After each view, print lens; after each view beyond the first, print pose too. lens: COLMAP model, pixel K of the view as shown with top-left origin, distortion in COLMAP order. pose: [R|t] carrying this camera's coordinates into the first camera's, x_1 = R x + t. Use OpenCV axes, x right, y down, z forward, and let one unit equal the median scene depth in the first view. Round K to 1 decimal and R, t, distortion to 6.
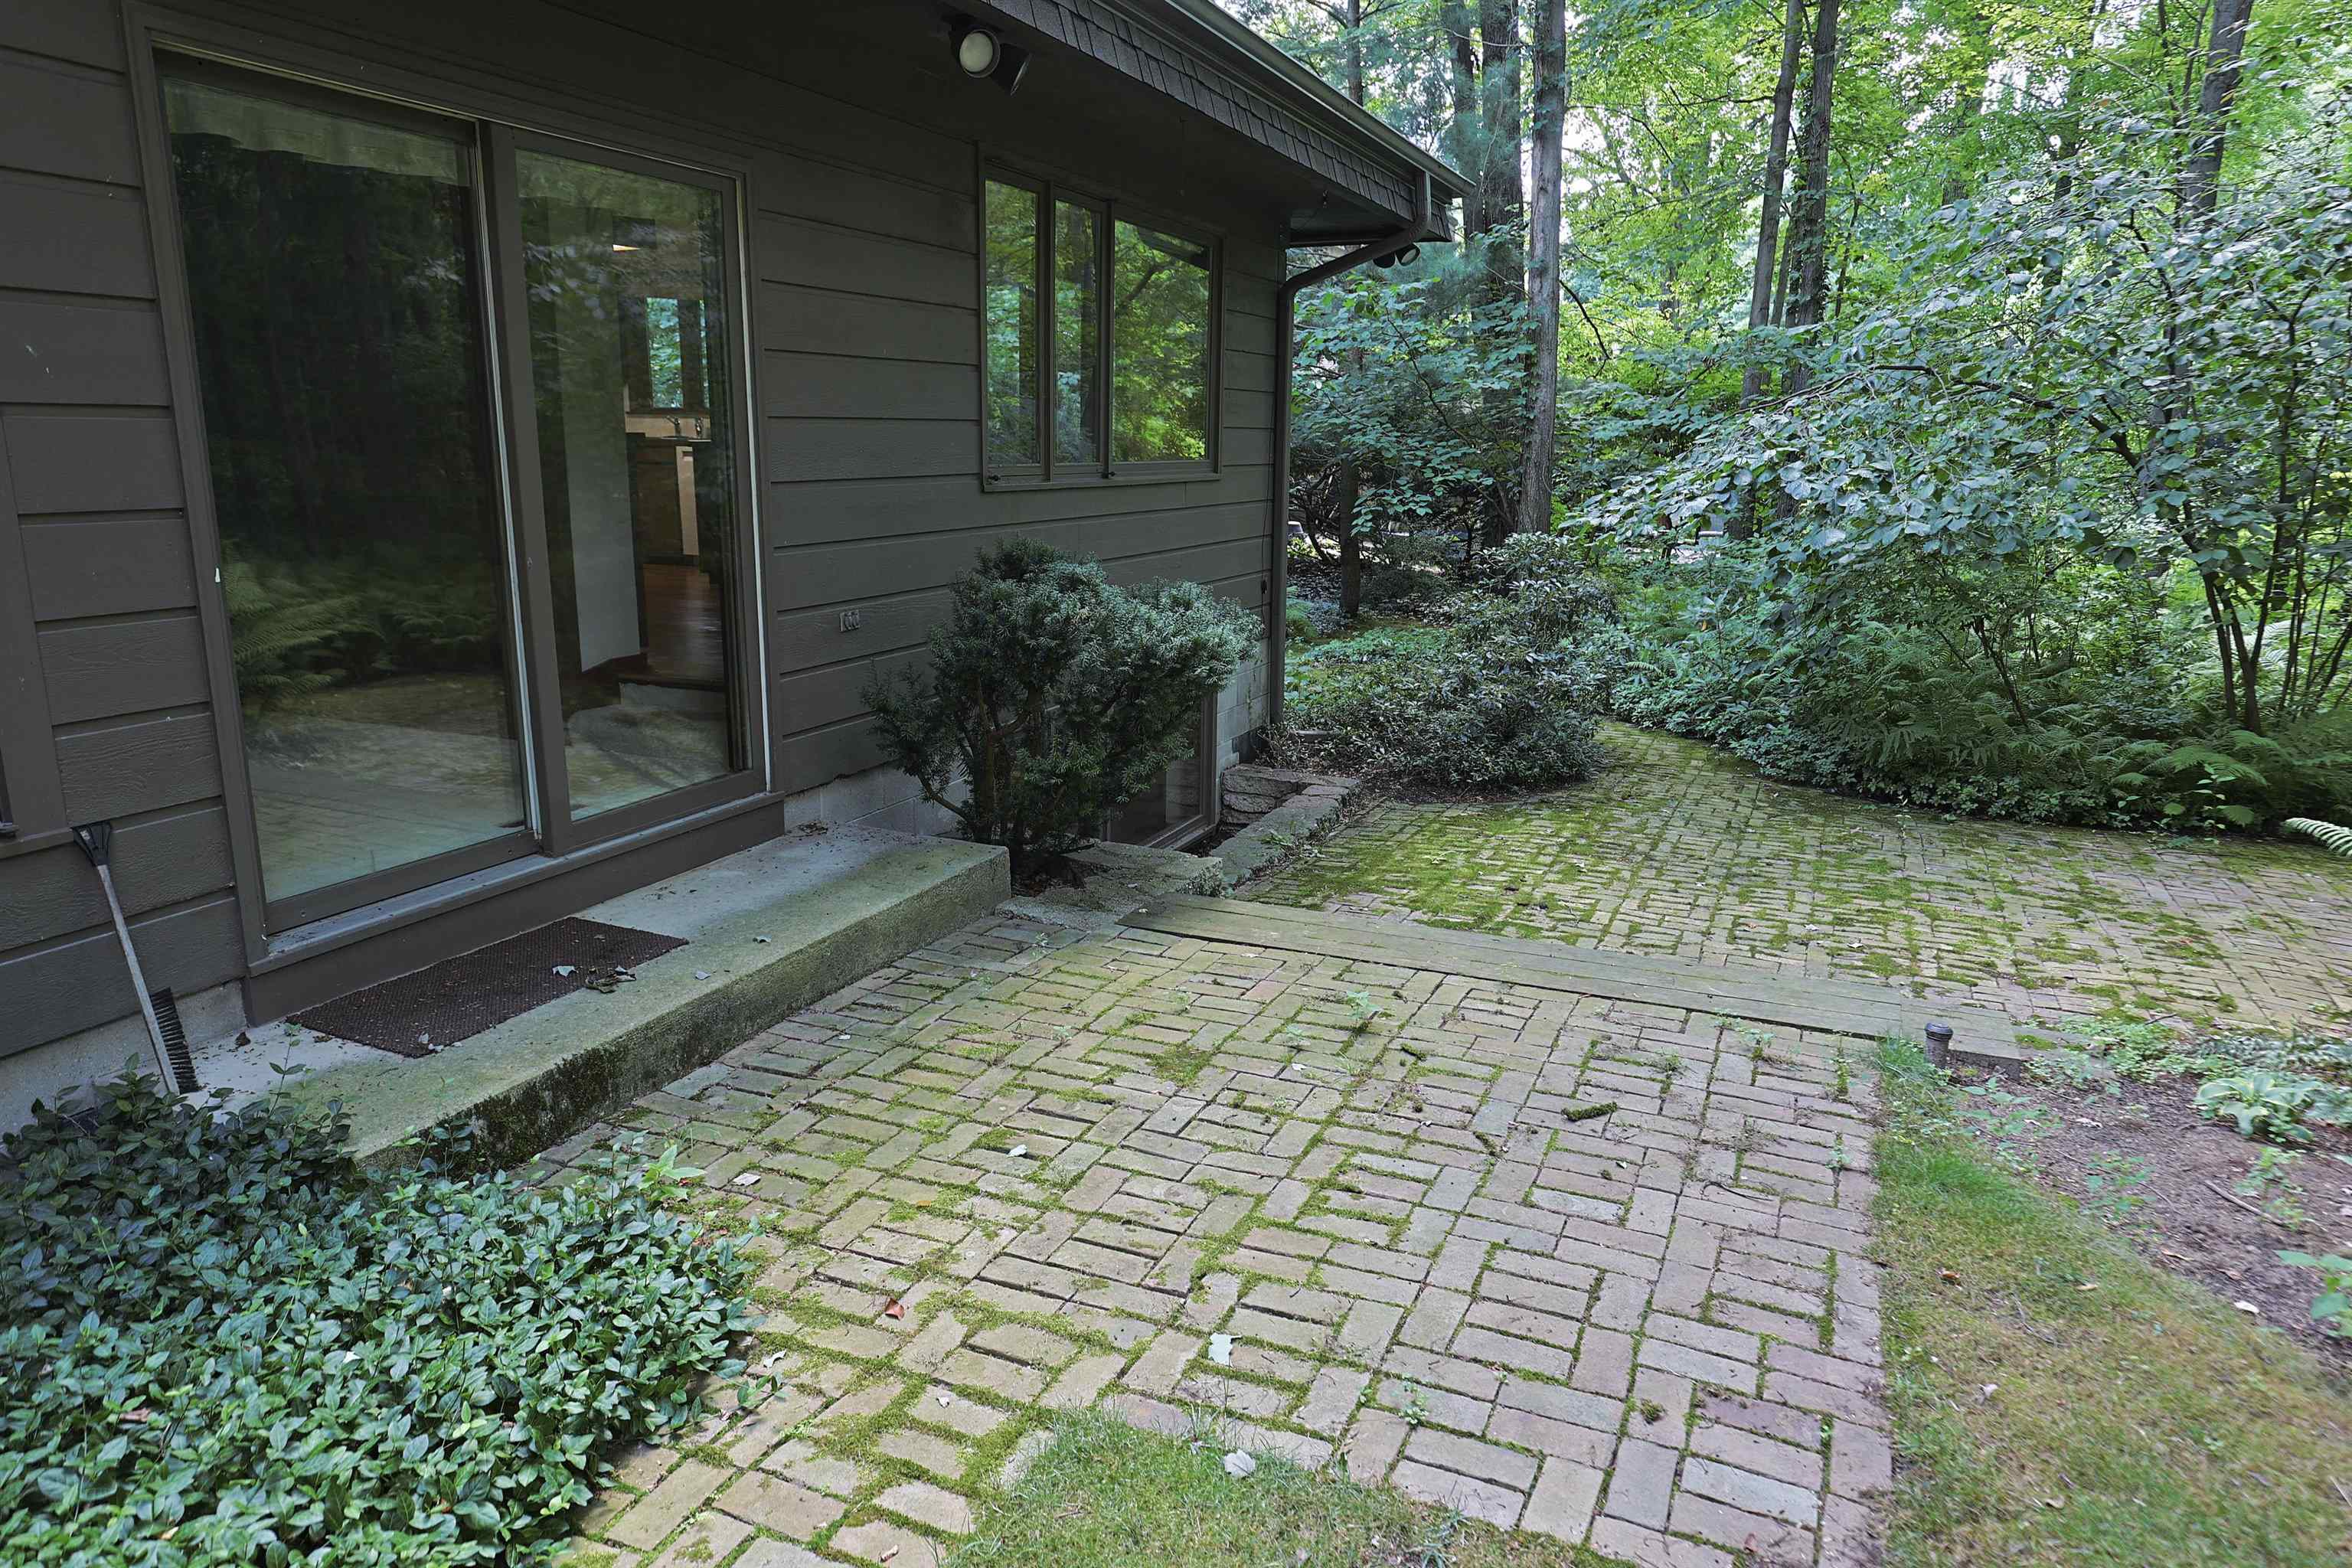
lens RADIAL K [[1514.4, 0, 1176.0], [0, 1514.4, 784.0], [0, 0, 1]] dist [-0.008349, -0.002668]
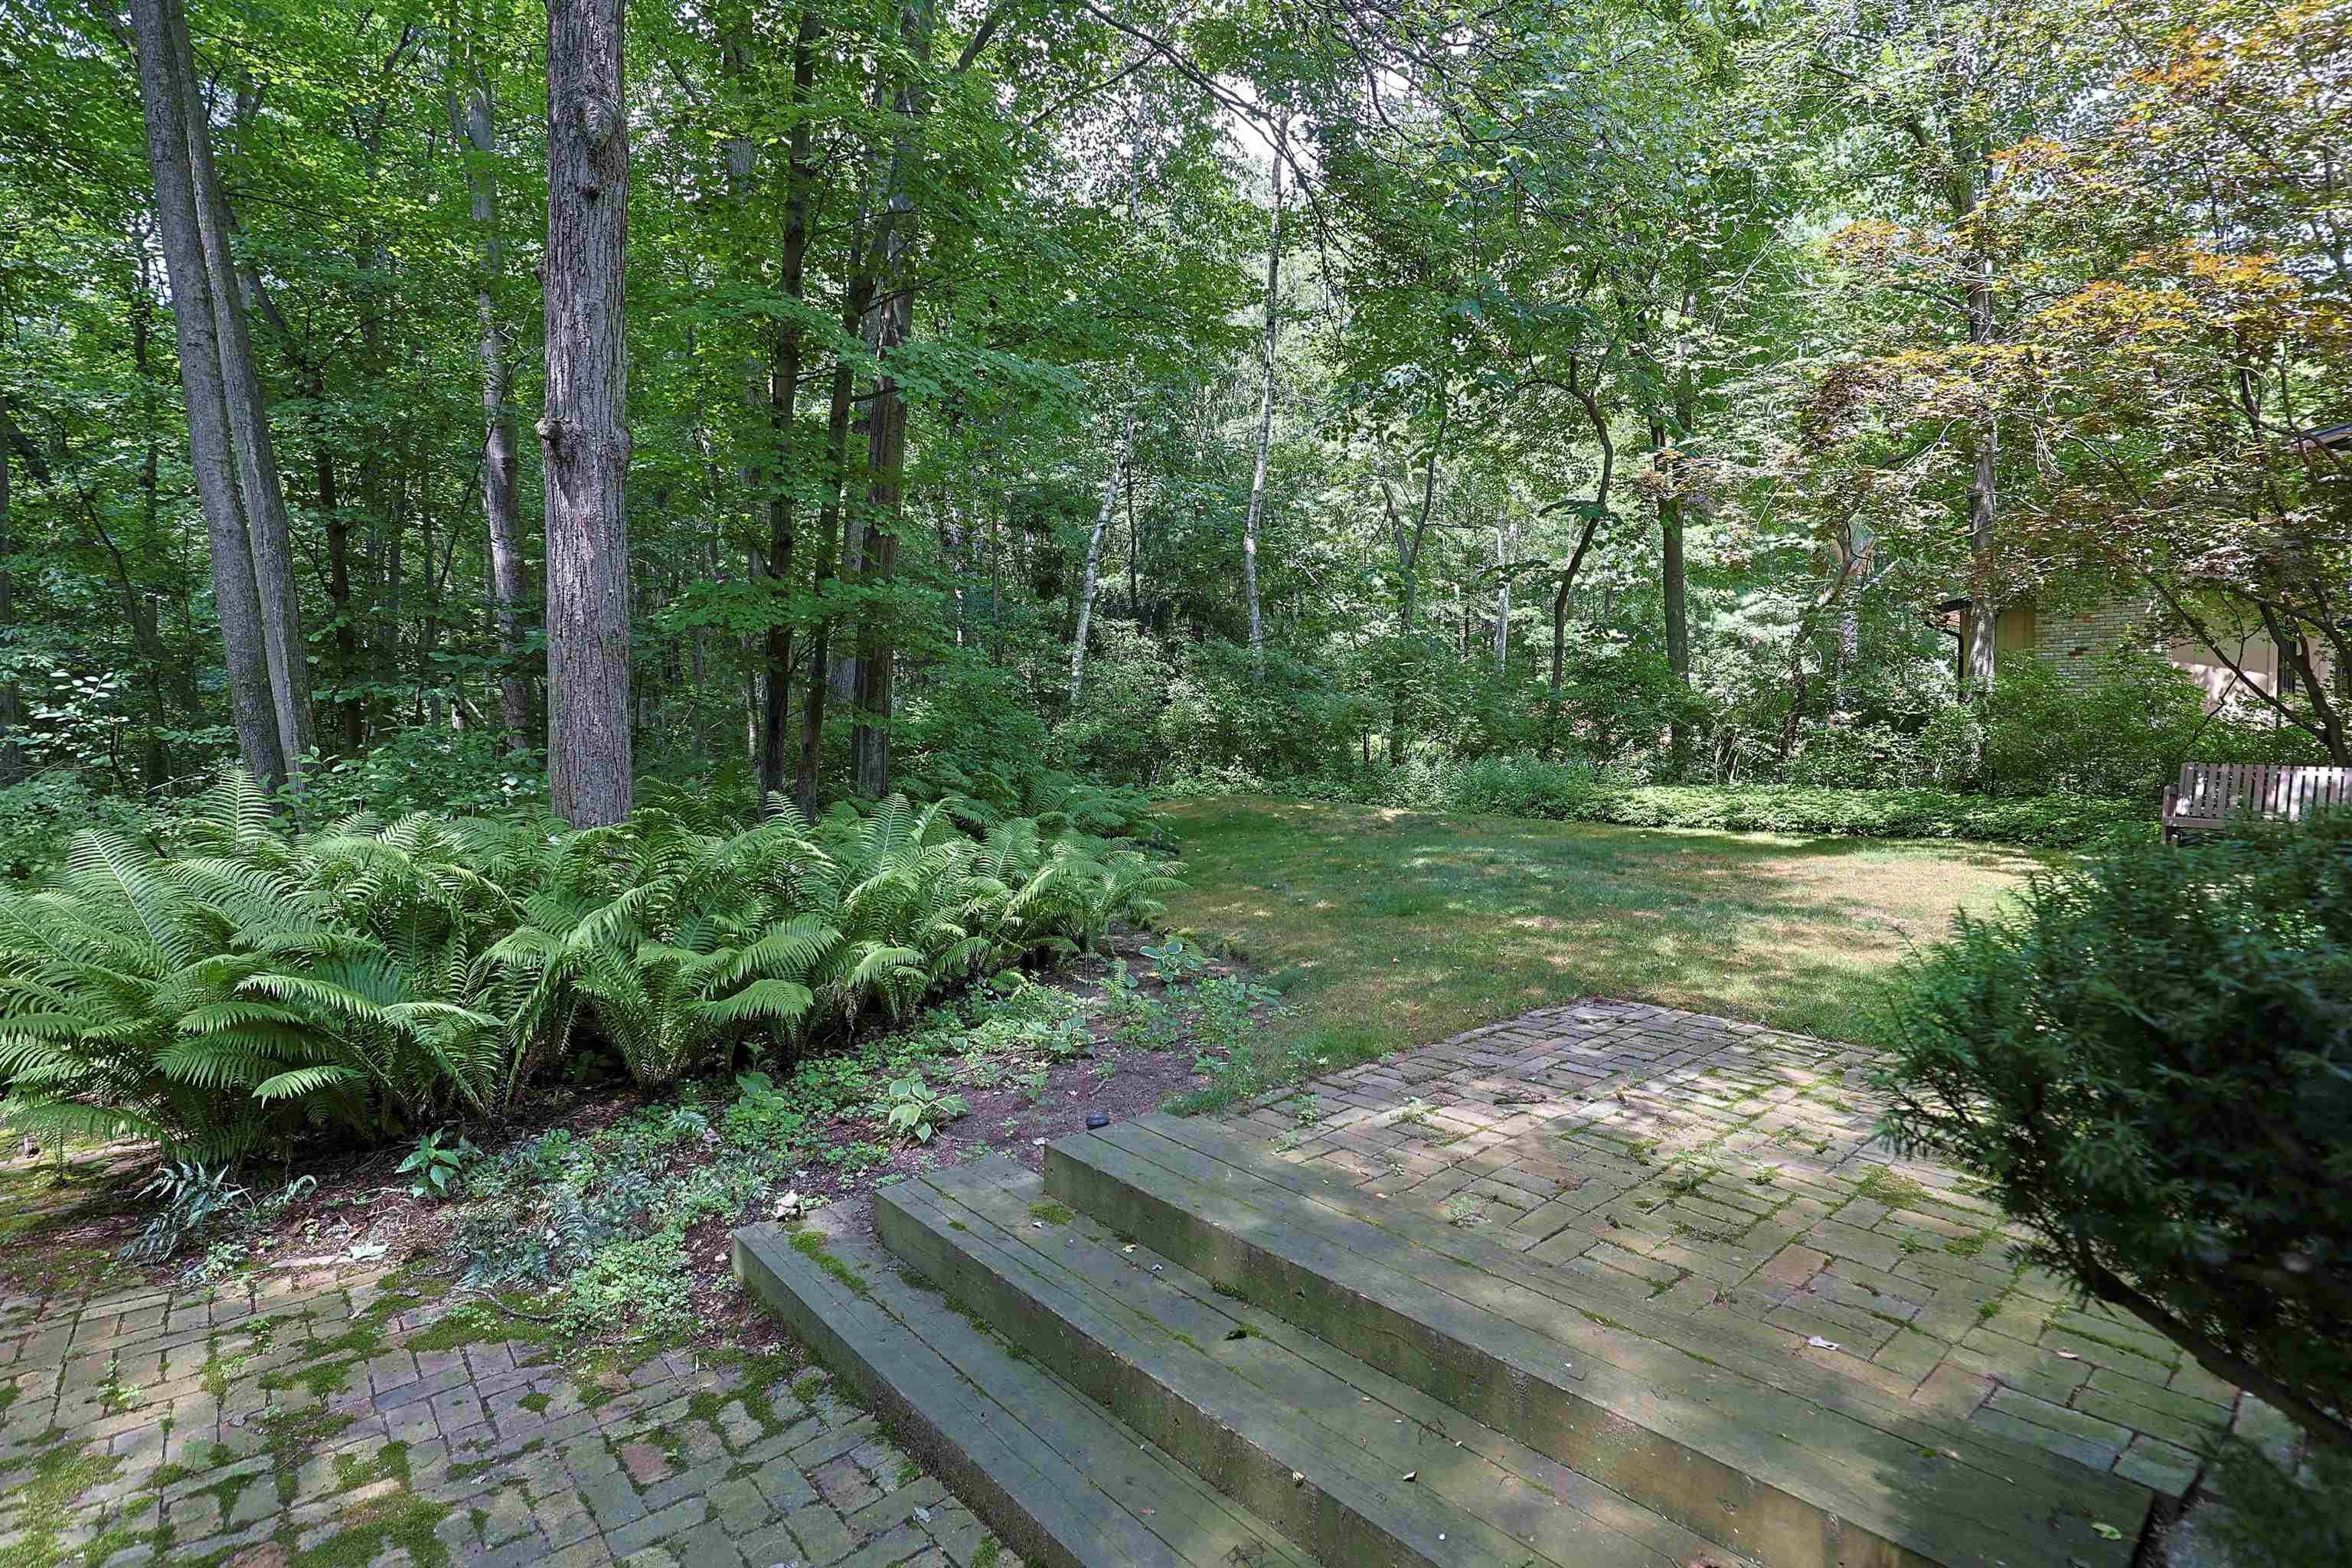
lens RADIAL K [[1127.5, 0, 1176.0], [0, 1127.5, 784.0], [0, 0, 1]] dist [-0.001873, 0.000061]
pose [[-0.901026, -0.038036, 0.432094, 0.068377], [0.077116, 0.966233, 0.245861, -0.171307], [-0.426855, 0.254848, -0.867668, 1.024125]]
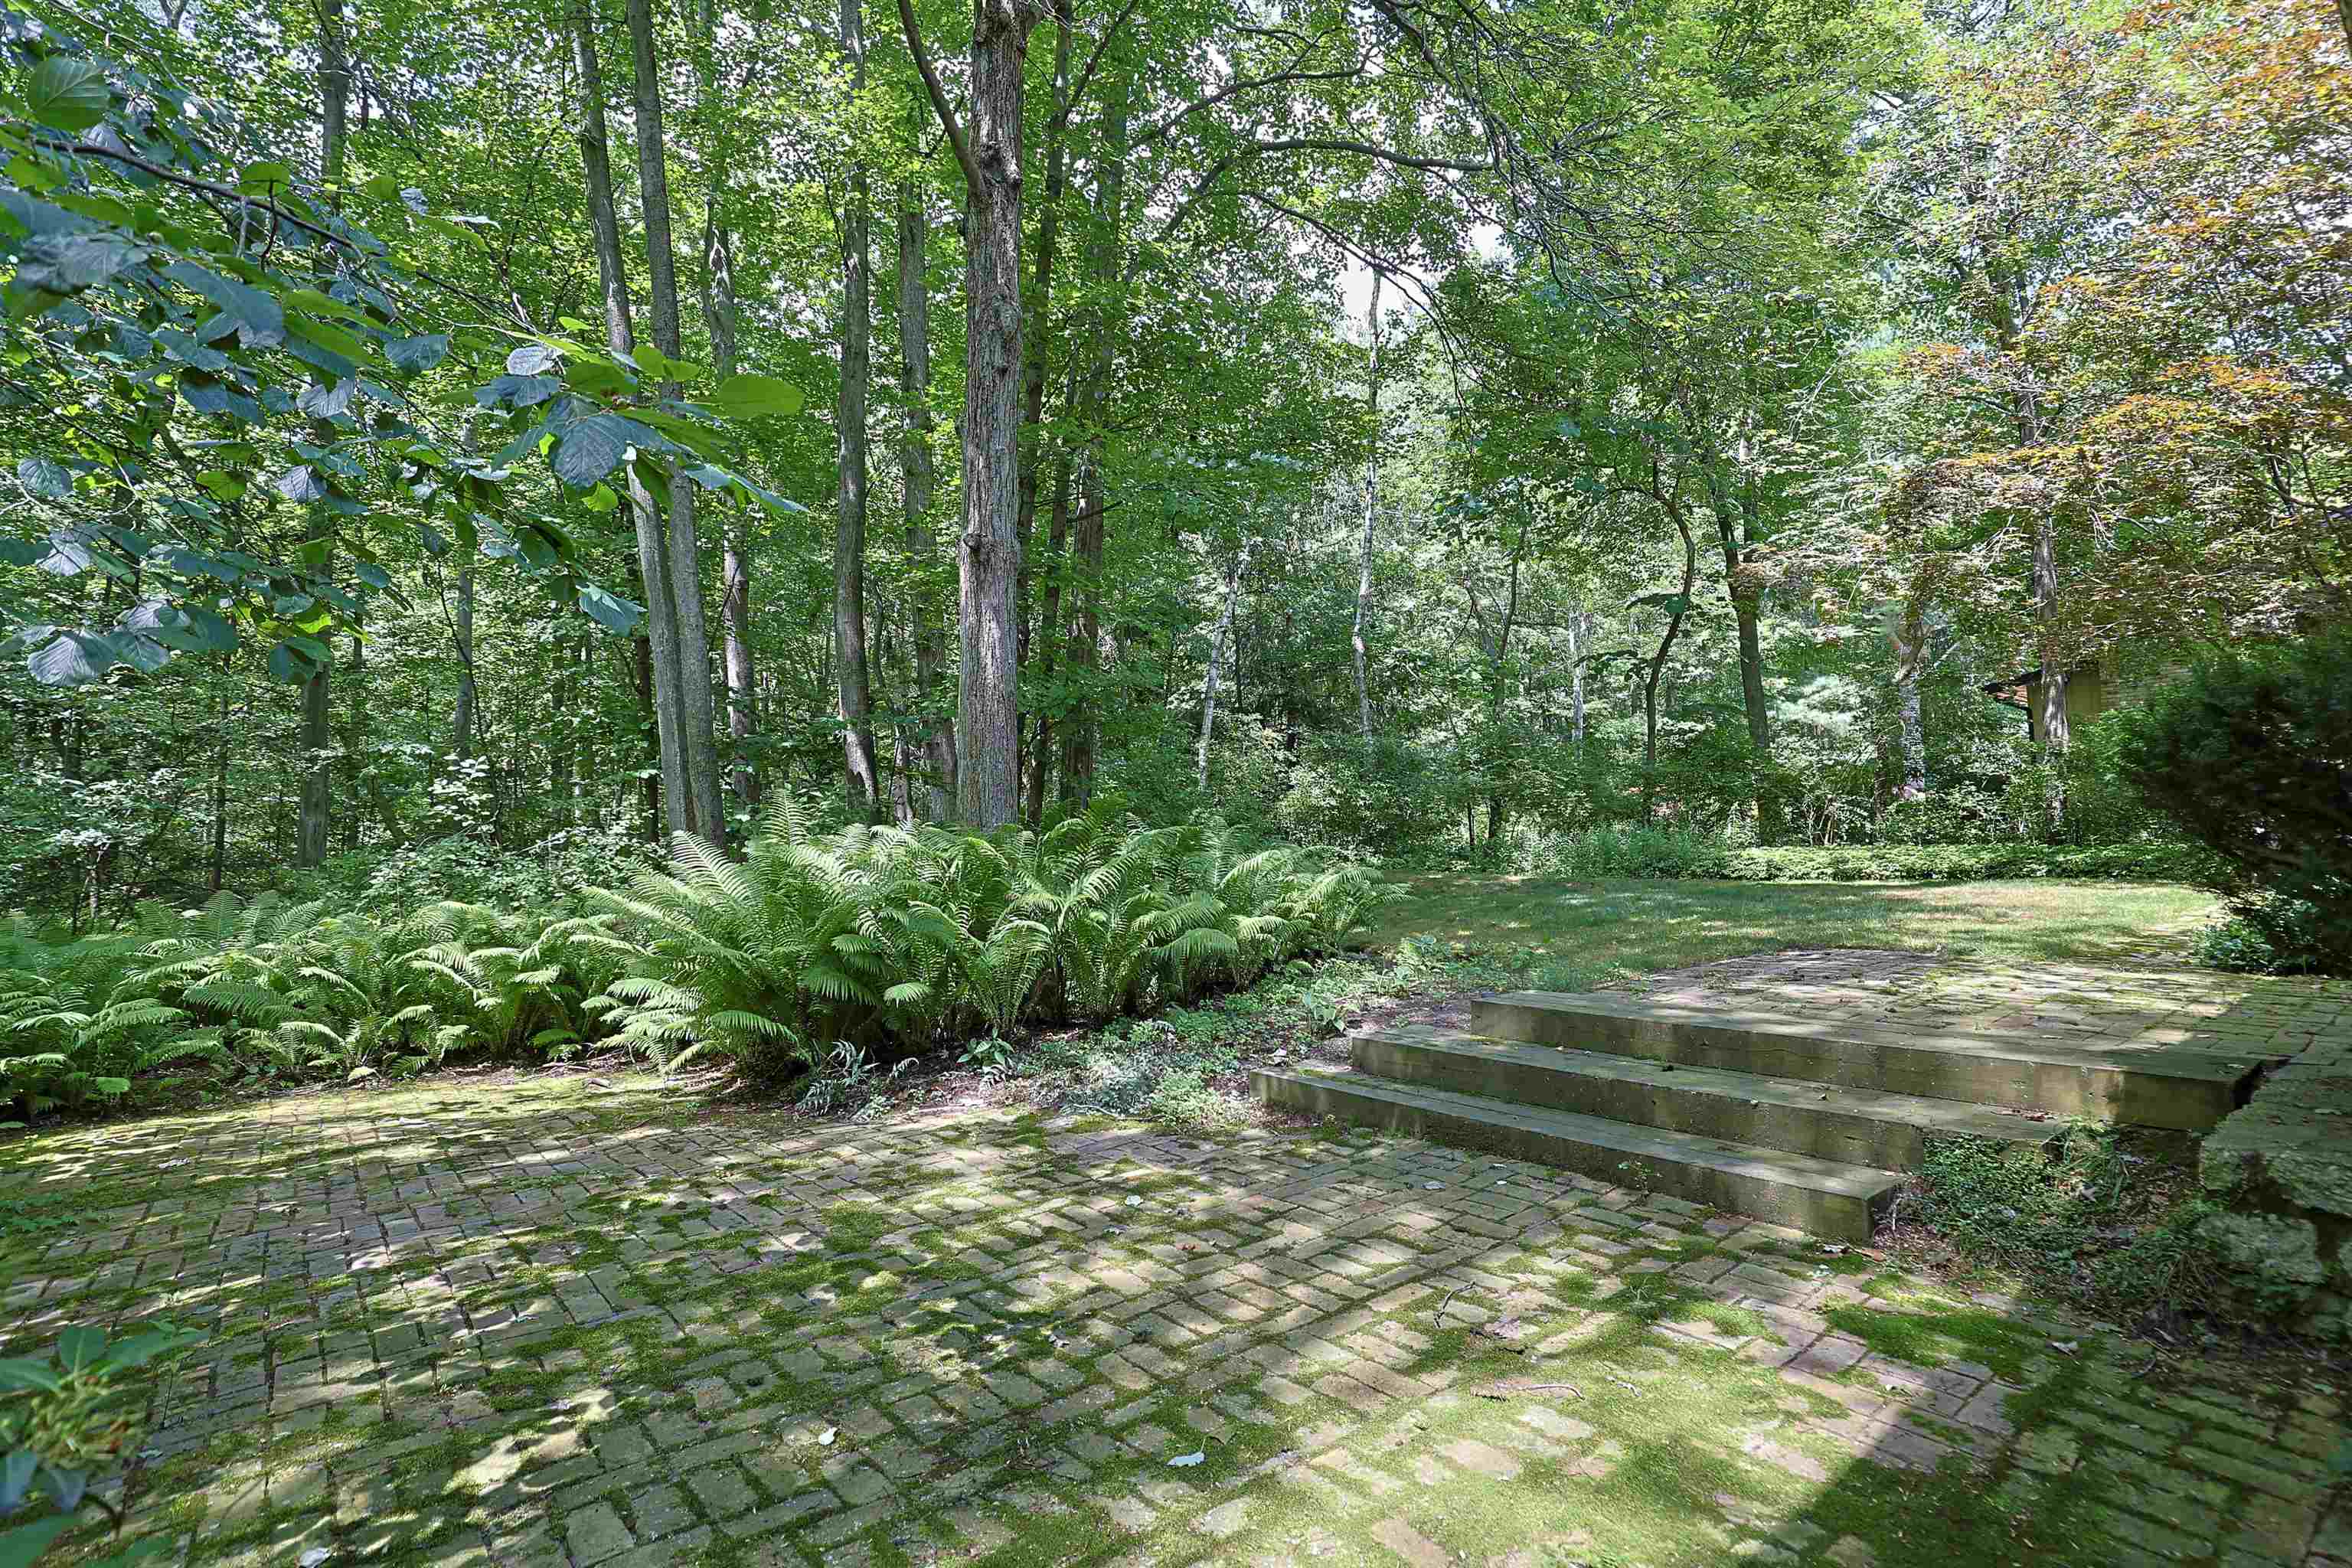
lens RADIAL K [[1142.4, 0, 1180.4], [0, 1142.4, 803.9], [0, 0, 1]] dist [-0.000756, -0.000228]
pose [[-0.888089, 0.023116, 0.459091, 0.150650], [0.108152, 0.981205, 0.159810, -0.164178], [-0.446768, 0.191577, -0.873897, 1.358958]]
